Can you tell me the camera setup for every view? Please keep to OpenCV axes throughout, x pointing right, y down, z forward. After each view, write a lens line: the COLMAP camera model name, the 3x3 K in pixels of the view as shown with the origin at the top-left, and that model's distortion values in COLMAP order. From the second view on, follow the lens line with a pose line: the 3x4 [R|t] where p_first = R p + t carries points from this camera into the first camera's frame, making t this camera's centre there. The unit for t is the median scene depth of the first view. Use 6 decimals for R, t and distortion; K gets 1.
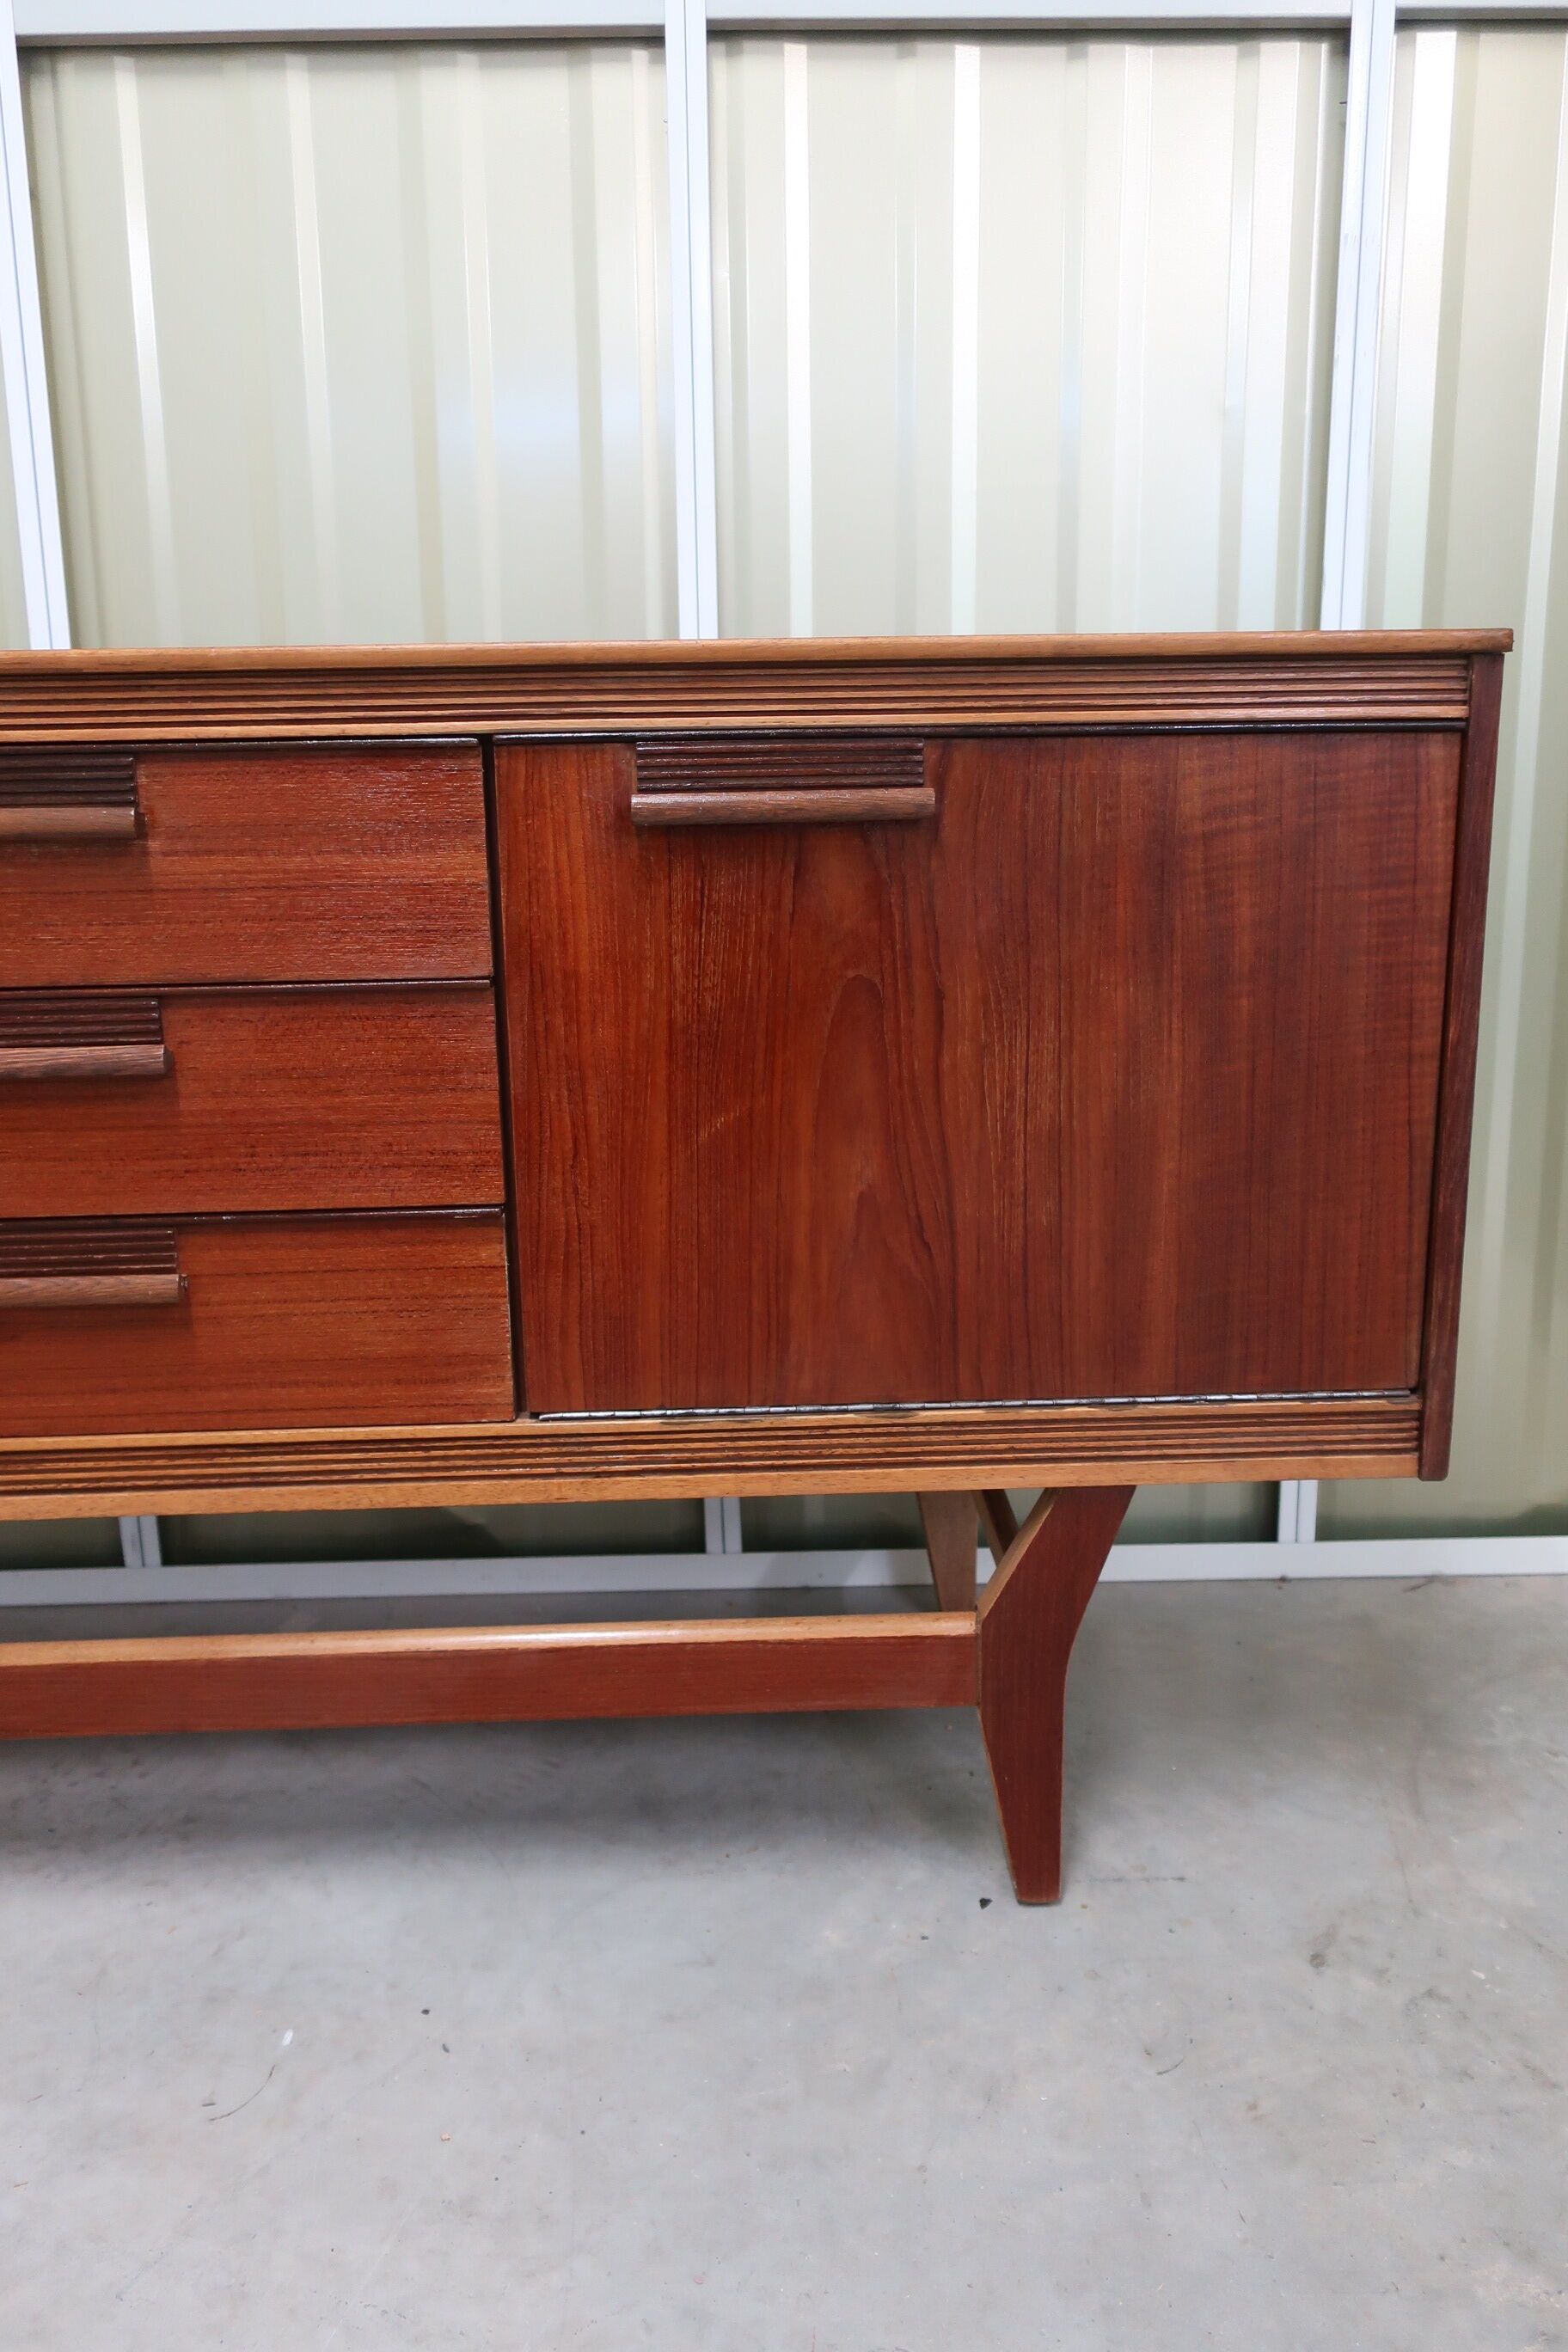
lens RADIAL K [[1844.7, 0, 777.4], [0, 1844.7, 1177.5], [0, 0, 1]] dist [0.005653, 0.006240]
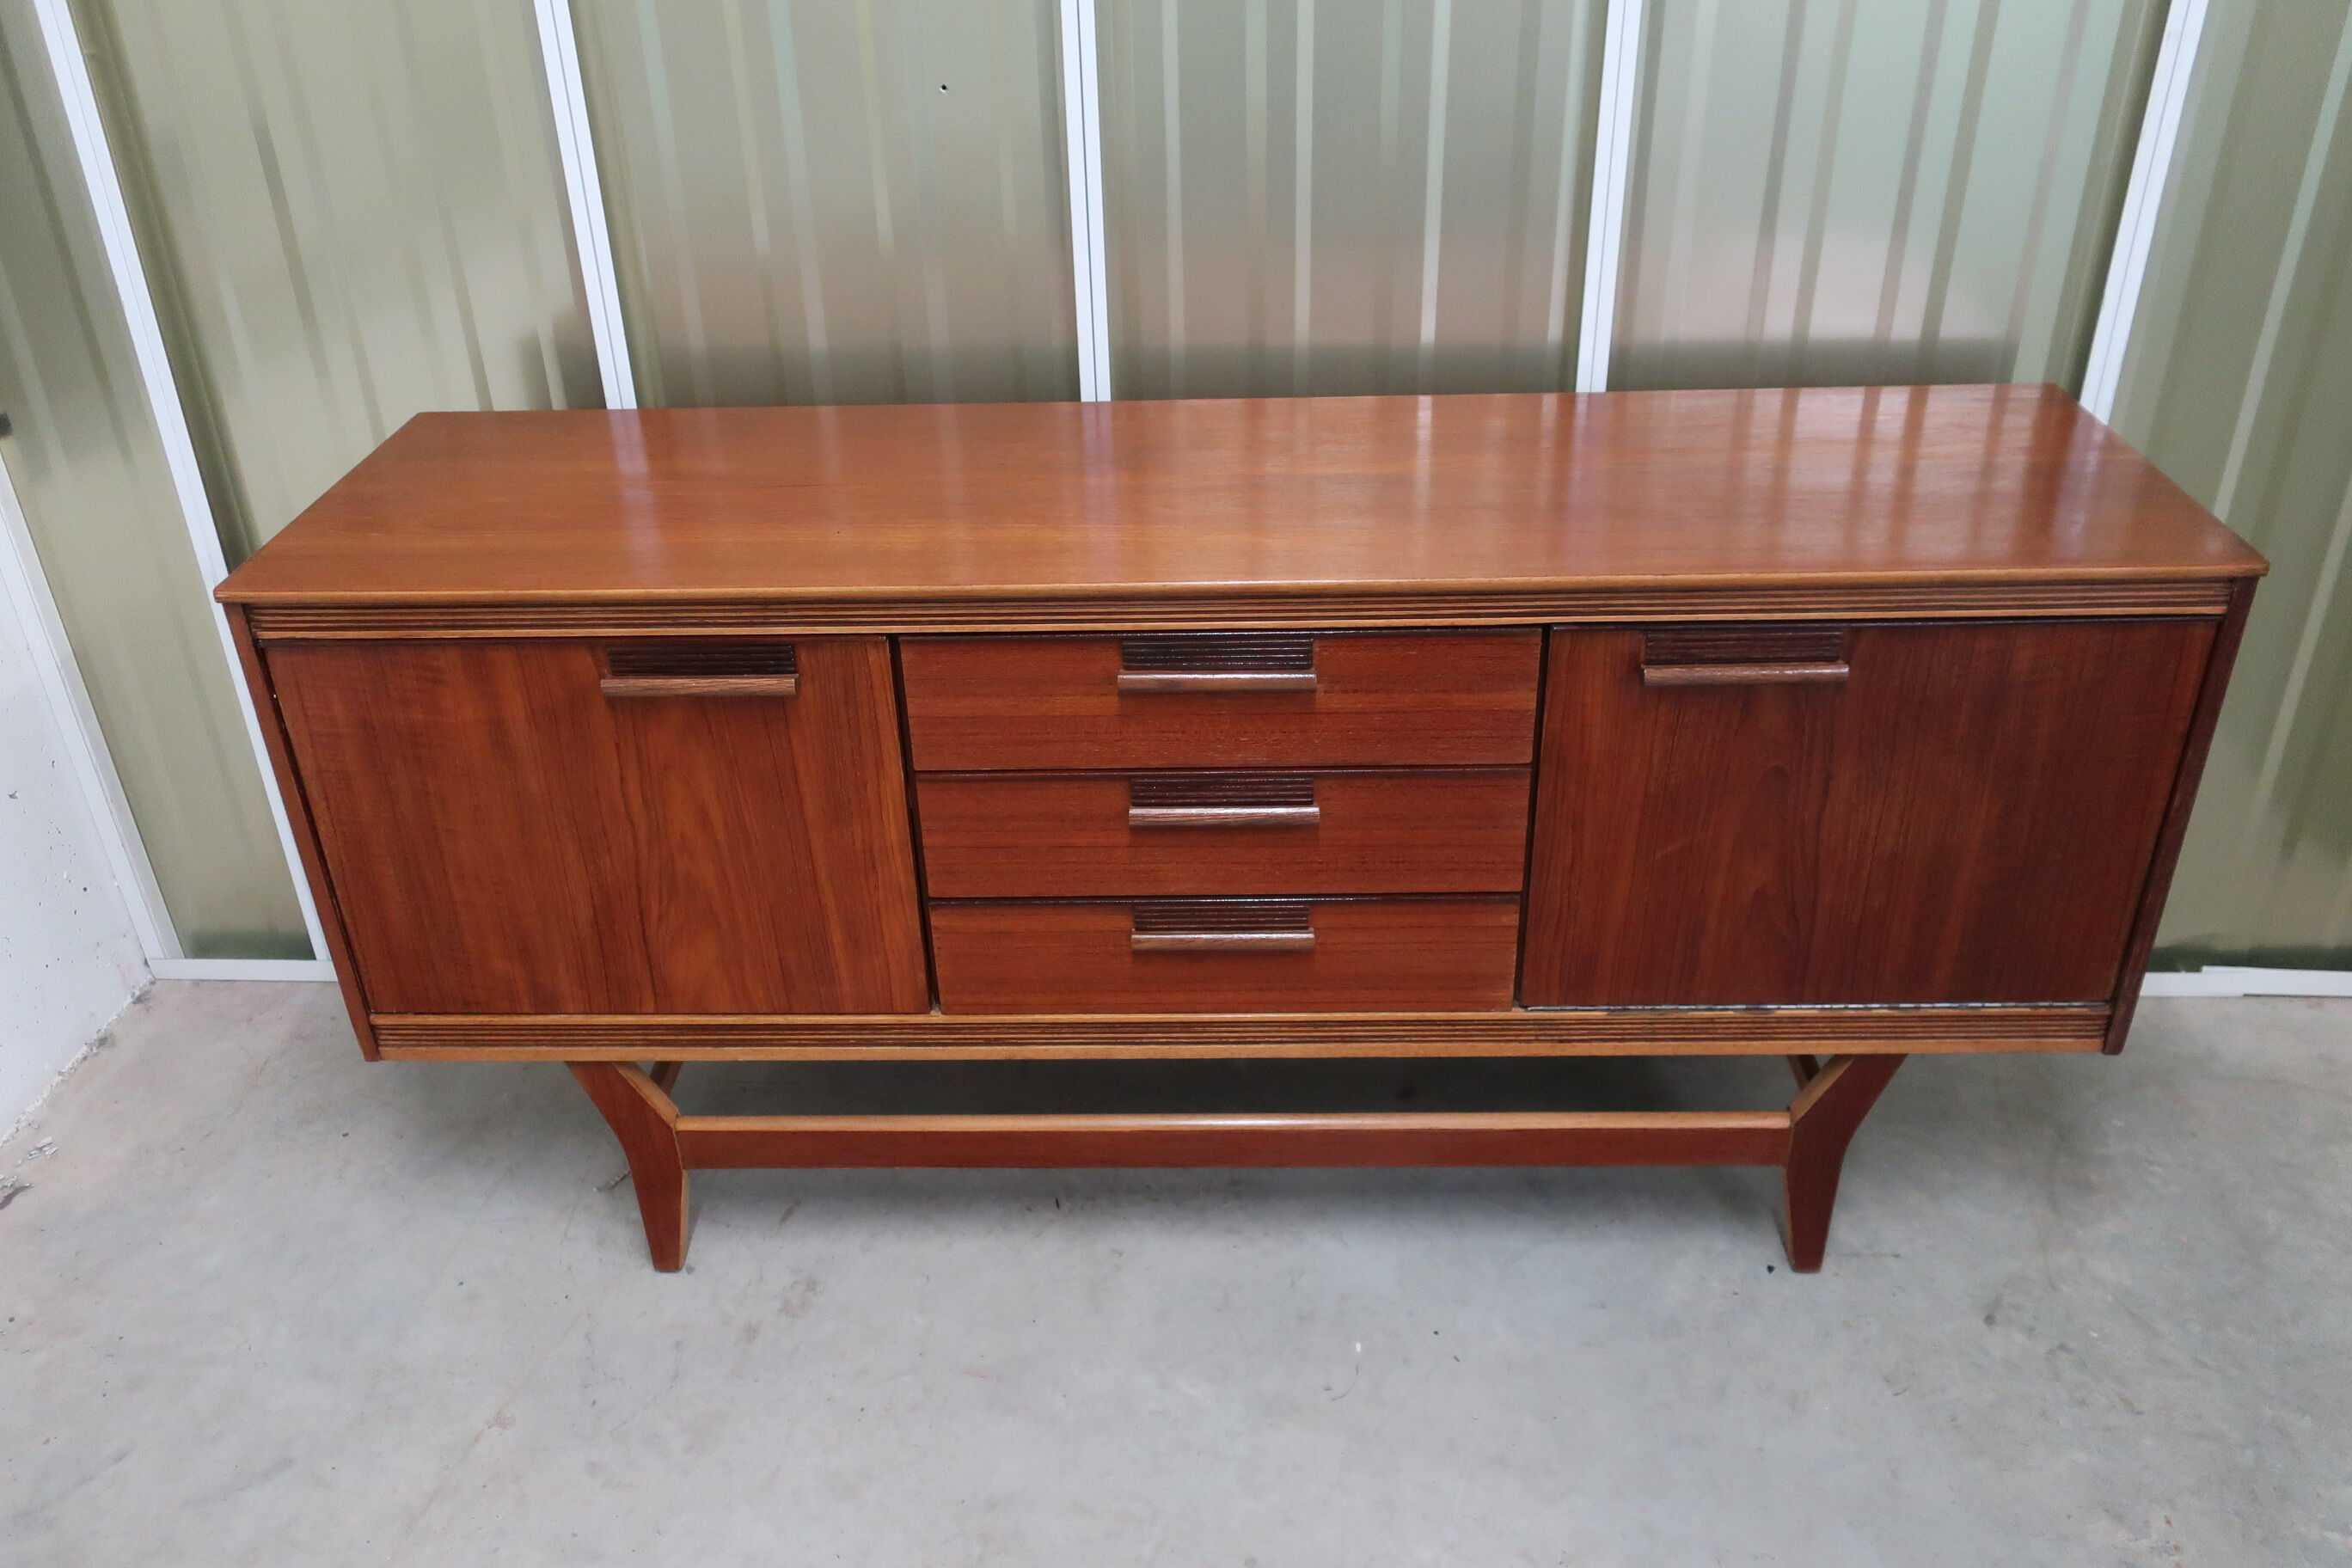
lens RADIAL K [[1850.5, 0, 1157.5], [0, 1850.5, 786.7], [0, 0, 1]] dist [-0.000135, 0.002349]
pose [[0.997590, 0.017199, -0.067221, -0.345948], [0.003841, 0.953620, 0.300987, -0.531181], [0.069280, -0.300520, 0.951256, -0.462432]]
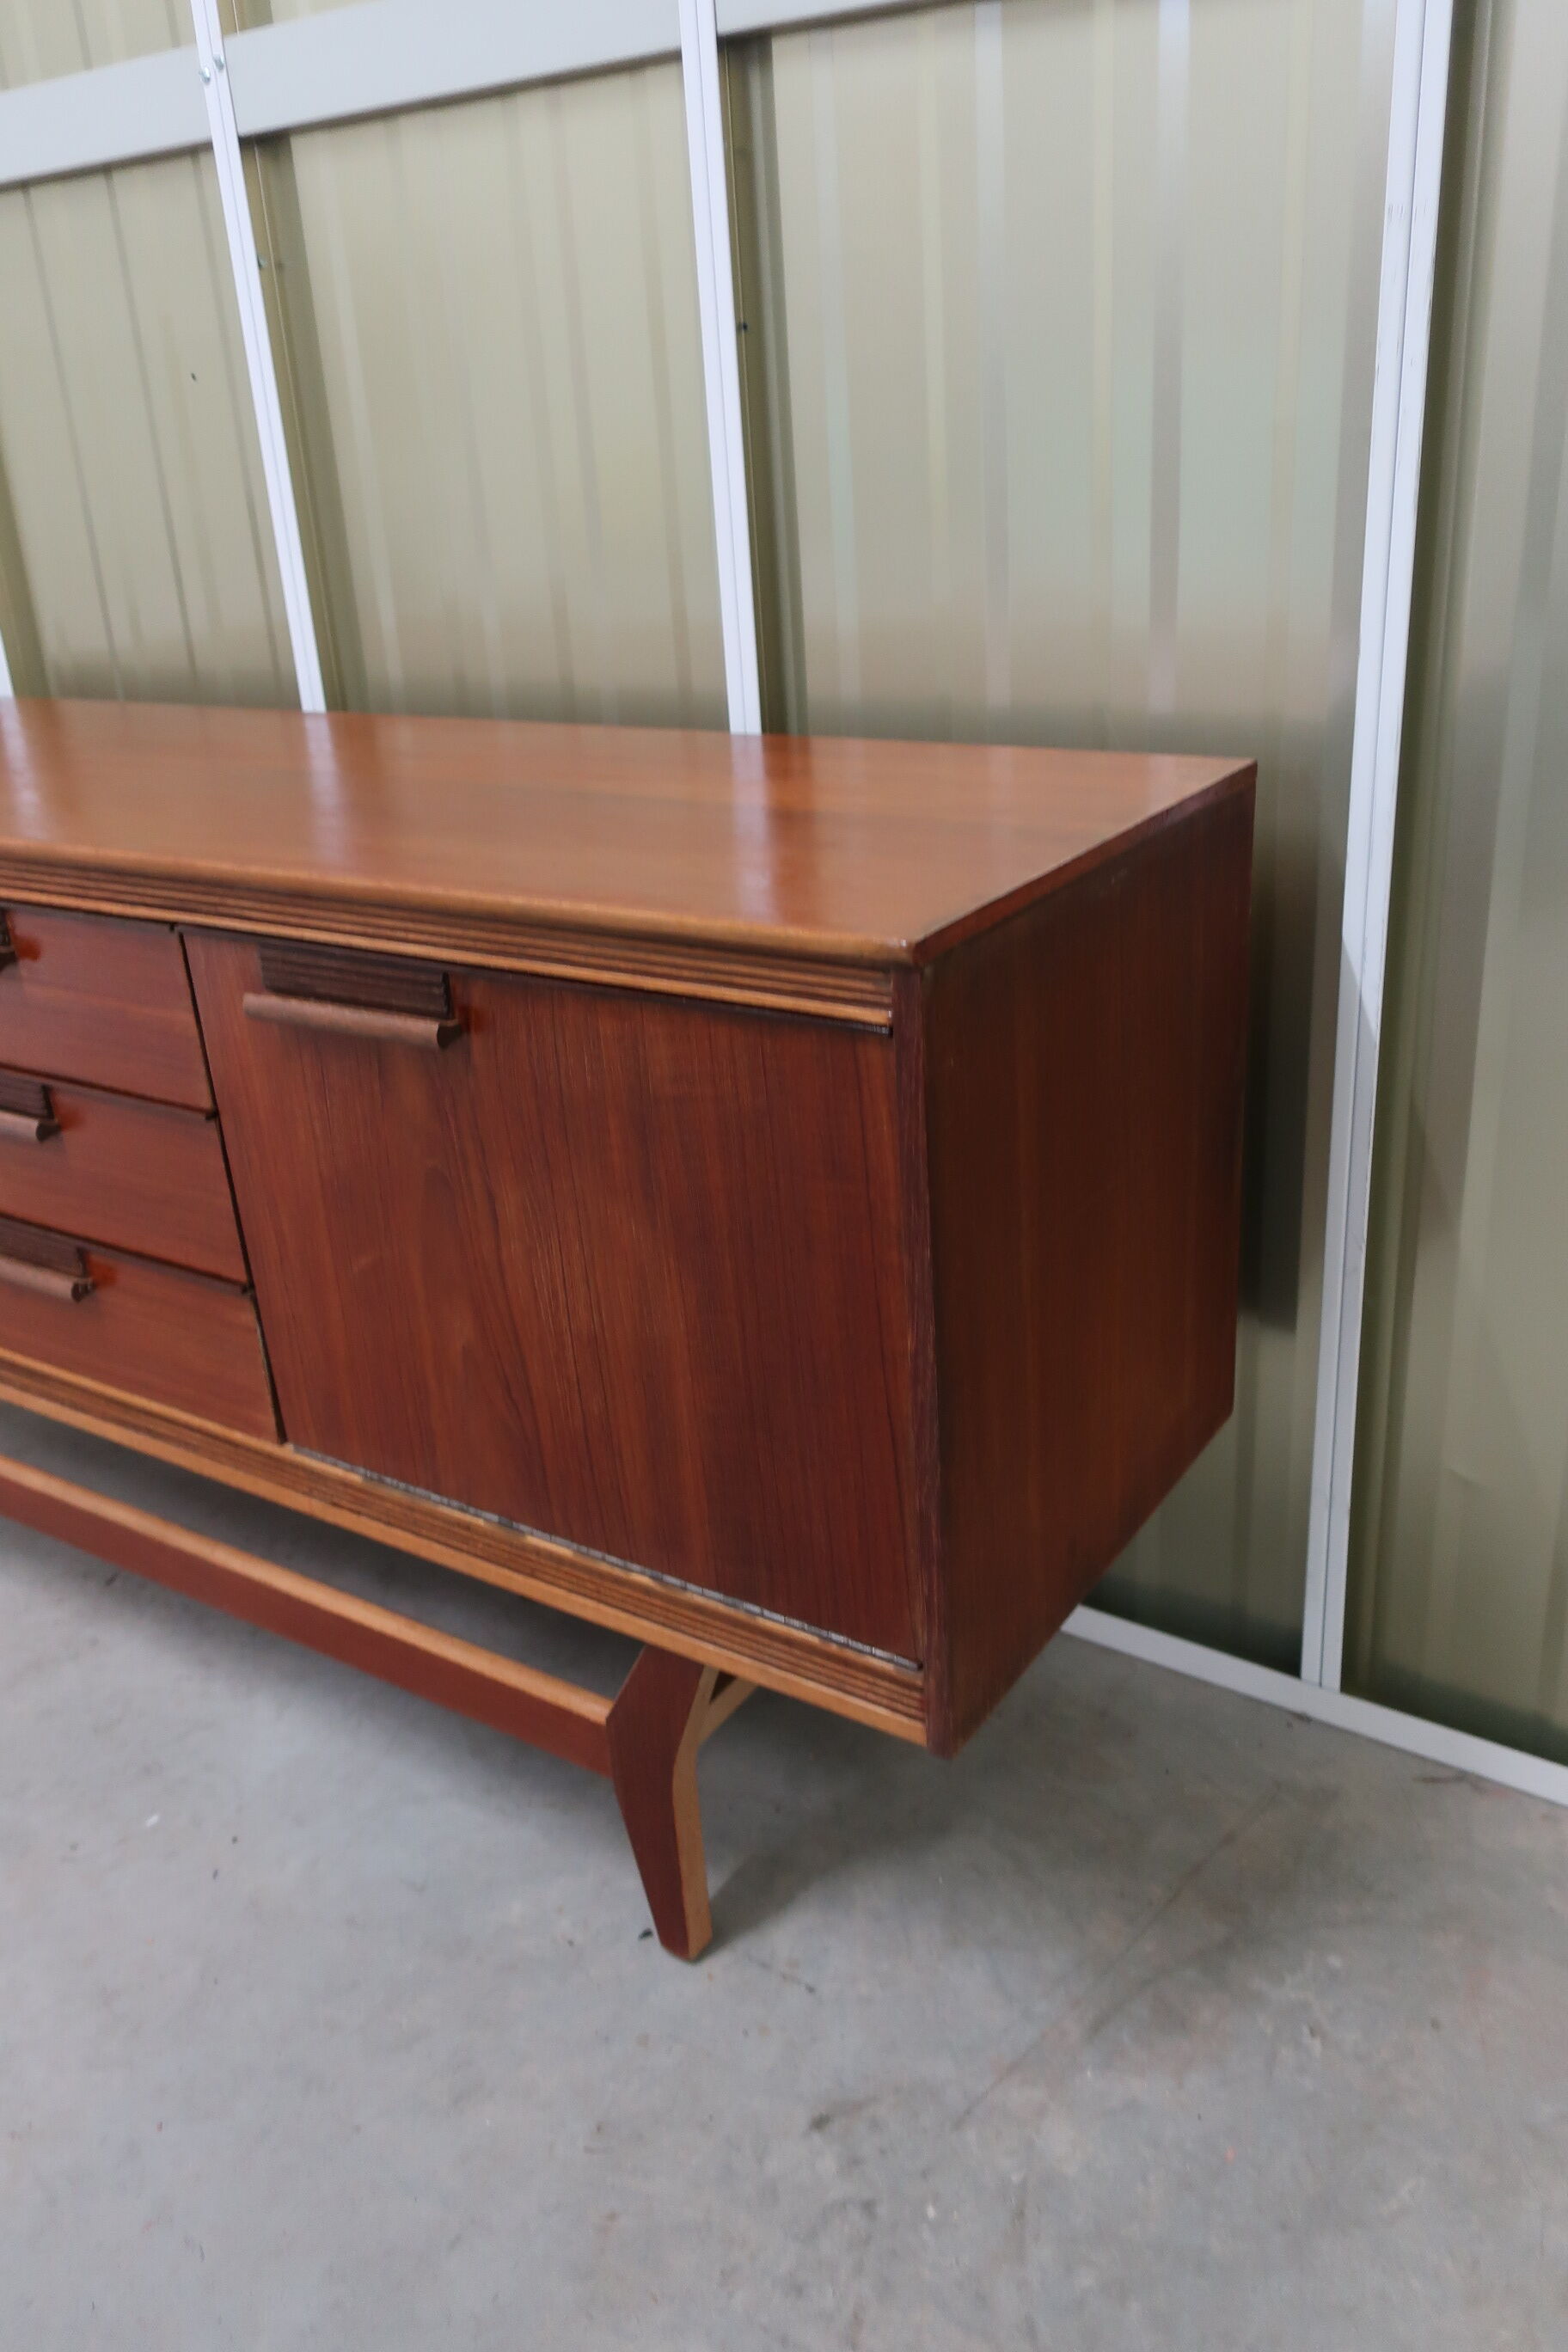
lens RADIAL K [[1844.7, 0, 777.4], [0, 1844.7, 1177.5], [0, 0, 1]] dist [0.005653, 0.006240]
pose [[0.814046, 0.193978, -0.547450, 0.784786], [-0.077557, 0.970442, 0.228531, -0.357020], [0.575599, -0.143576, 0.805029, 0.225786]]
